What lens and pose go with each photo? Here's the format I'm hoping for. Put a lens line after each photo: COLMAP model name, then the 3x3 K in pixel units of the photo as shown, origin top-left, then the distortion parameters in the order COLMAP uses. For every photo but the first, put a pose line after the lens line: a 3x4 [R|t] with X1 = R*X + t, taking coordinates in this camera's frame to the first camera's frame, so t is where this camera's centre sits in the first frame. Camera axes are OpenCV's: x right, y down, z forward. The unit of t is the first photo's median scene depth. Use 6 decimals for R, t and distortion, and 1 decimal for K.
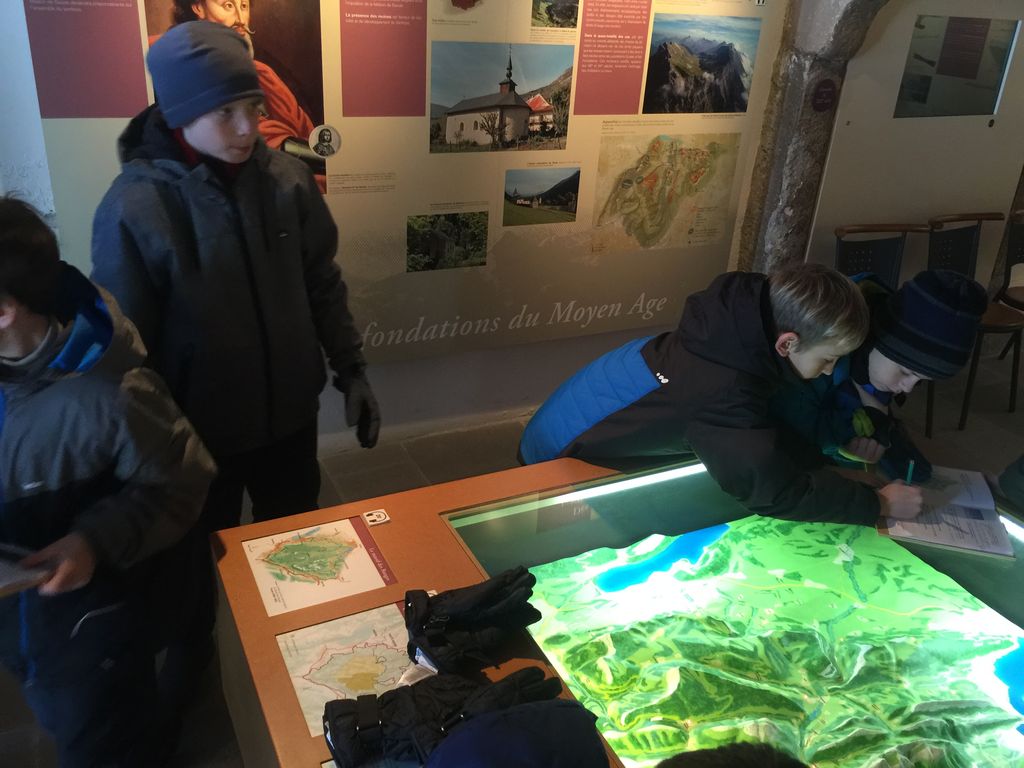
lens RADIAL K [[874.0, 0, 512.0], [0, 874.0, 384.0], [0, 0, 1]] dist [0.063782, -0.075063]
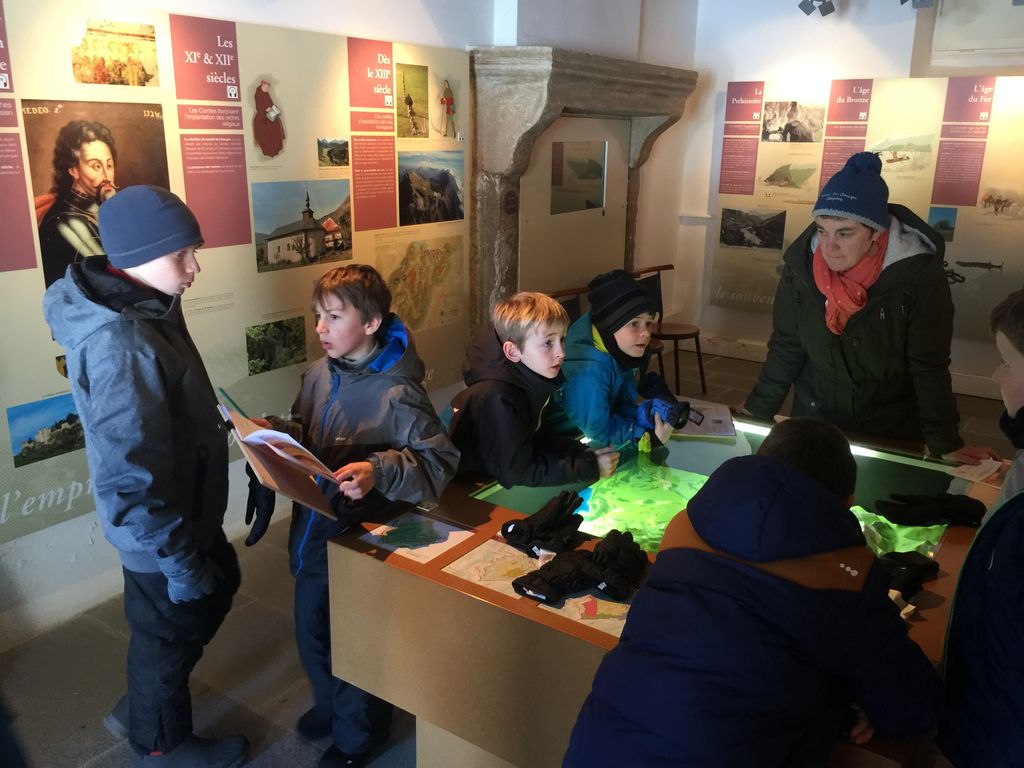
lens RADIAL K [[874.0, 0, 512.0], [0, 874.0, 384.0], [0, 0, 1]] dist [0.063782, -0.075063]
pose [[0.878765, -0.181674, 0.441324, -0.323073], [0.241374, 0.966911, -0.082589, 0.060152], [-0.411717, 0.179100, 0.893539, -0.168402]]
